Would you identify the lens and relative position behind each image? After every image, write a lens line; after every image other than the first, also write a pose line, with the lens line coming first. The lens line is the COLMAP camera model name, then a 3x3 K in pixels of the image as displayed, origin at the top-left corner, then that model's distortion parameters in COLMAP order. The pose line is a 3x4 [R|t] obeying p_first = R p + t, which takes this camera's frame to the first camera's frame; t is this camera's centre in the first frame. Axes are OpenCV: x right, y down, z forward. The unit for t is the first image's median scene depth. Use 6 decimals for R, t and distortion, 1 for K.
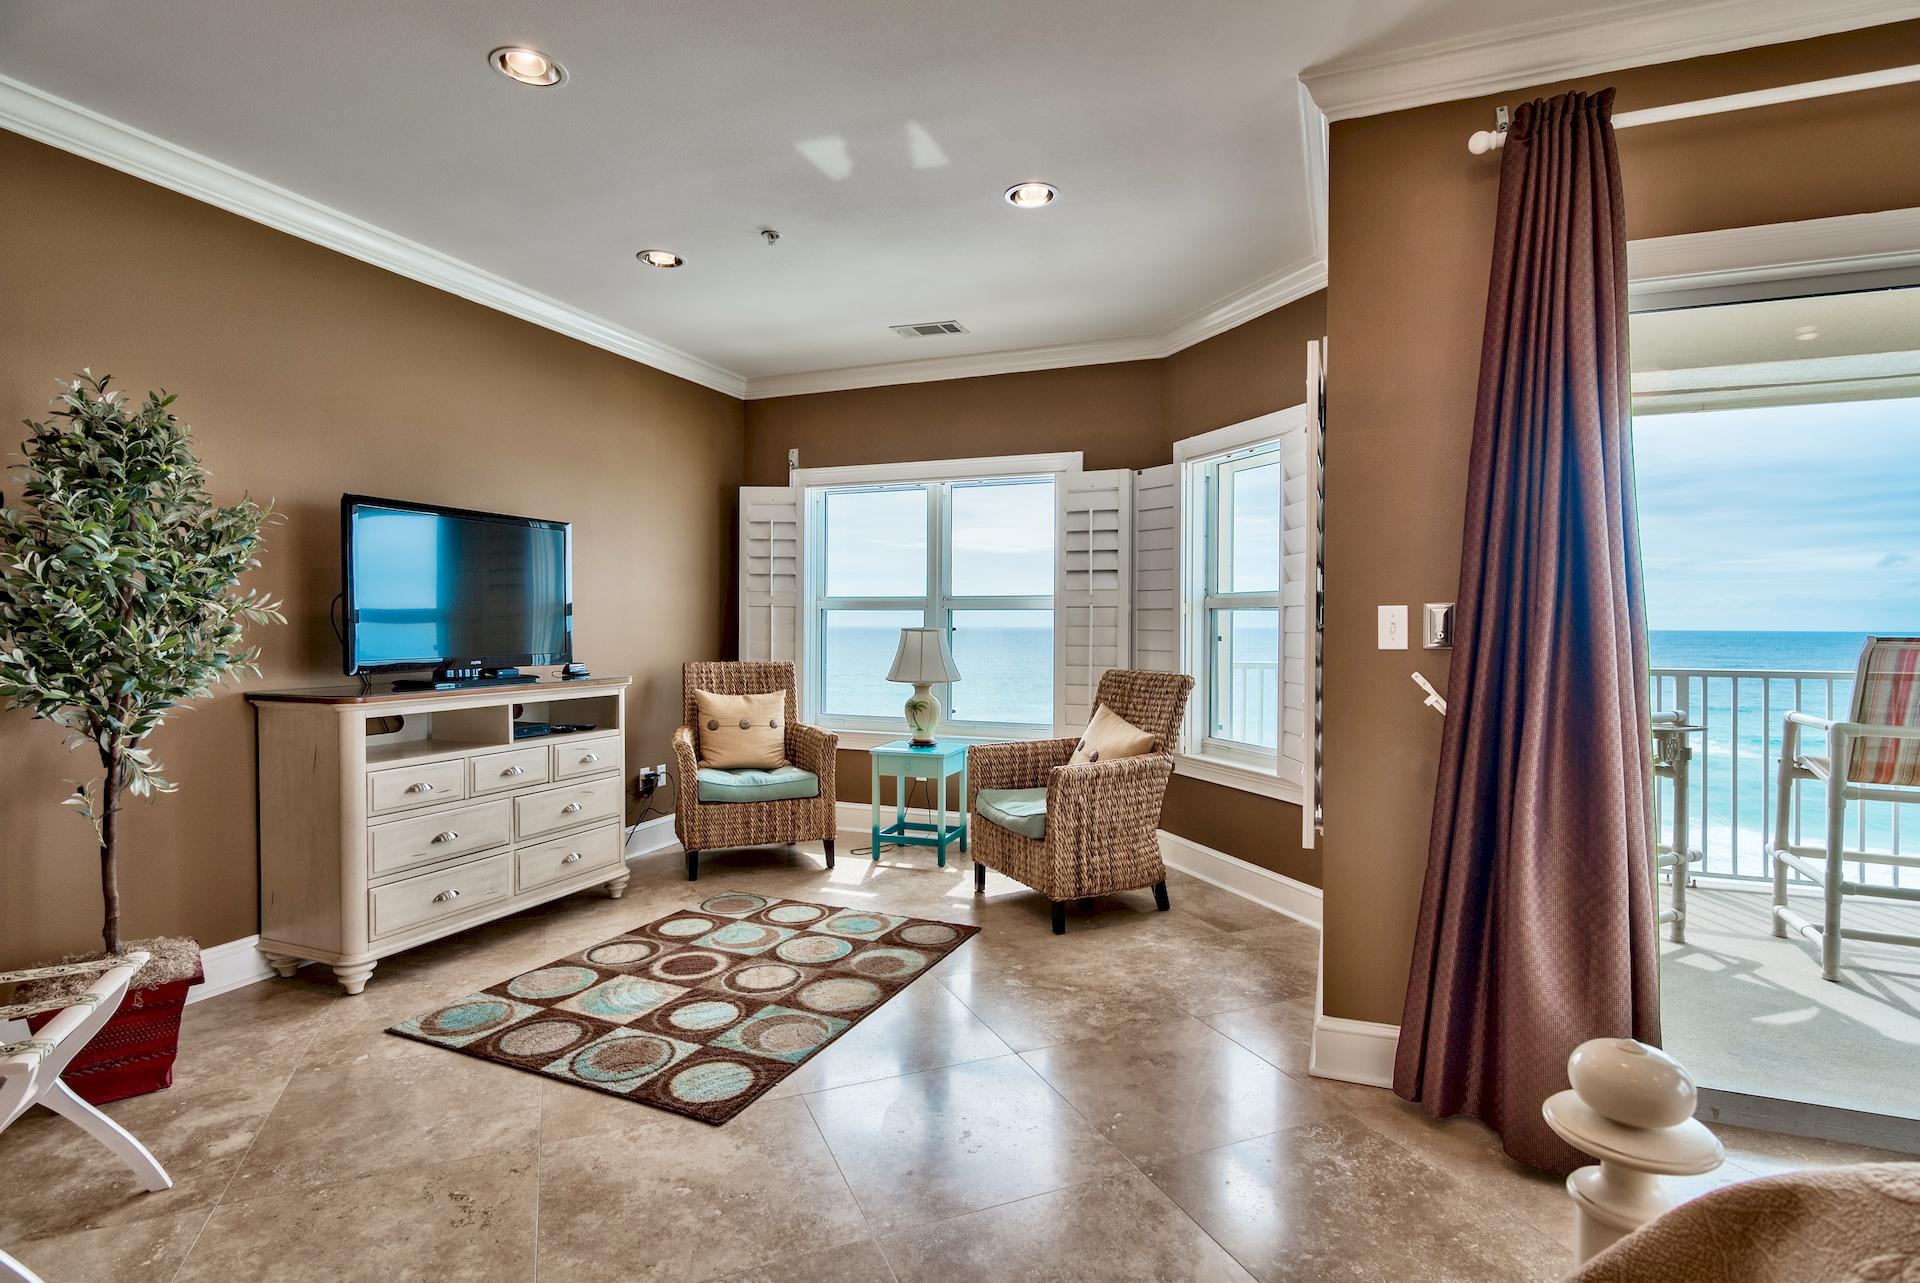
lens RADIAL K [[959.9, 0, 963.5], [0, 959.9, 631.3], [0, 0, 1]] dist [-0.000486, -0.000135]
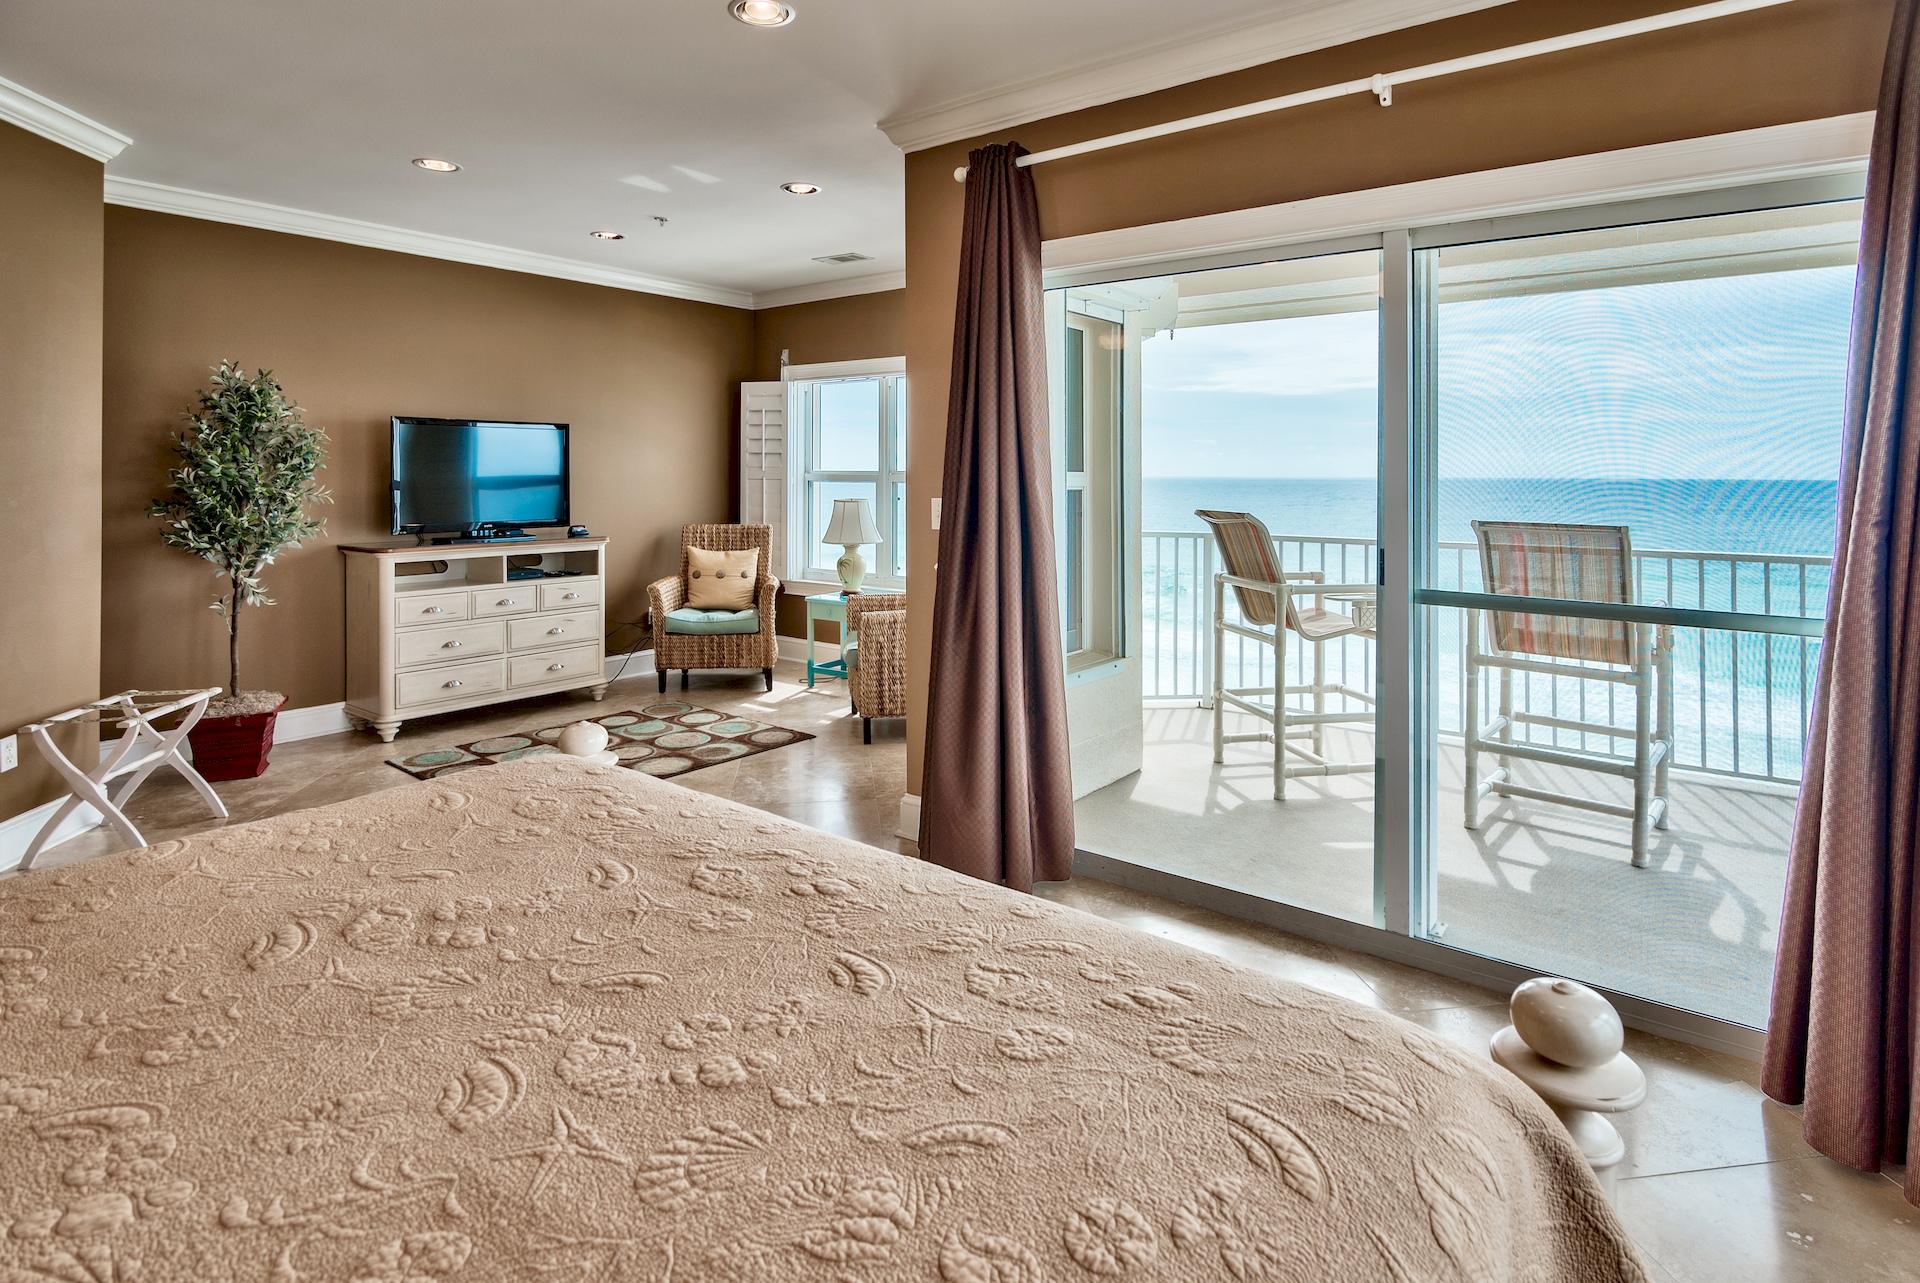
lens RADIAL K [[1016.1, 0, 954.5], [0, 1016.1, 462.3], [0, 0, 1]] dist [-0.002360, -0.000282]
pose [[0.961534, -0.005197, -0.274636, 0.578545], [0.000002, 0.999821, -0.018912, -0.033811], [0.274685, 0.018184, 0.961362, -0.272094]]
